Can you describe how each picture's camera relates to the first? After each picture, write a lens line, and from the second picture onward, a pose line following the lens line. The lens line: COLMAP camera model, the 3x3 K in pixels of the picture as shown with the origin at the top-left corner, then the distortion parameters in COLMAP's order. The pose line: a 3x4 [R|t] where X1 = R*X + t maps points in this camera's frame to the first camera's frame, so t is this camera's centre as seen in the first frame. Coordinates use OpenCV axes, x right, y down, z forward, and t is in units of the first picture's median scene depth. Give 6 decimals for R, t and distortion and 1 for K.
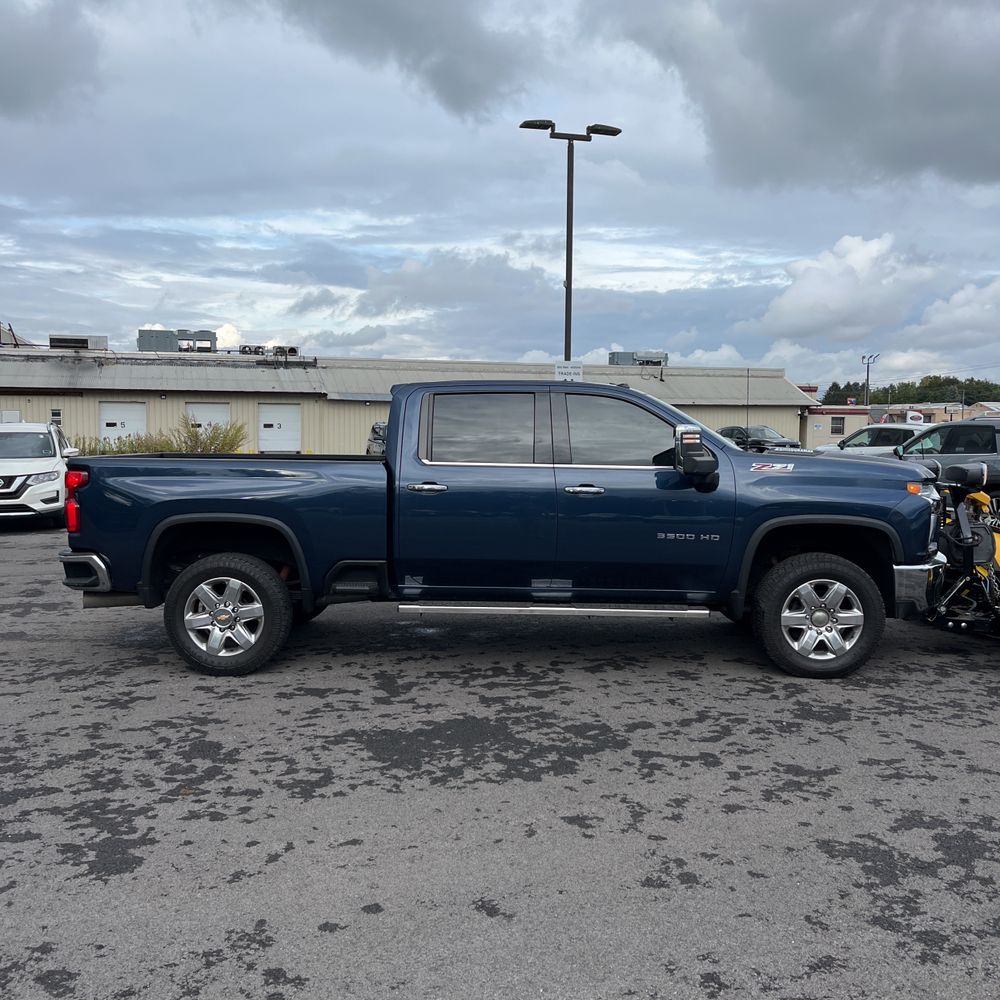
lens RADIAL K [[1007.7, 0, 489.5], [0, 1007.7, 503.5], [0, 0, 1]] dist [0.018559, 0.000000]
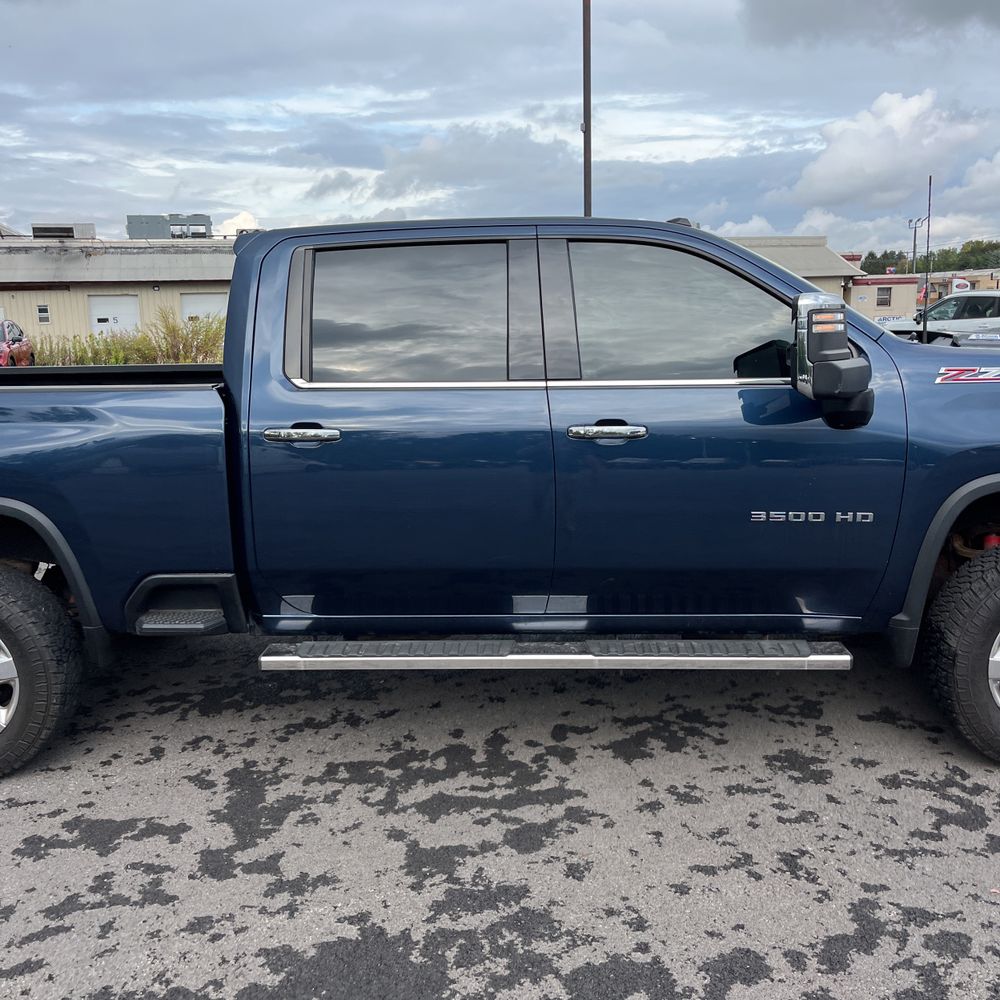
lens RADIAL K [[1007.7, 0, 492.4], [0, 1007.7, 507.0], [0, 0, 1]] dist [0.018559, 0.000000]
pose [[0.999303, -0.025991, -0.026786, 0.047153], [0.028928, 0.992847, 0.115835, -0.034820], [0.023584, -0.116529, 0.992907, 0.470561]]
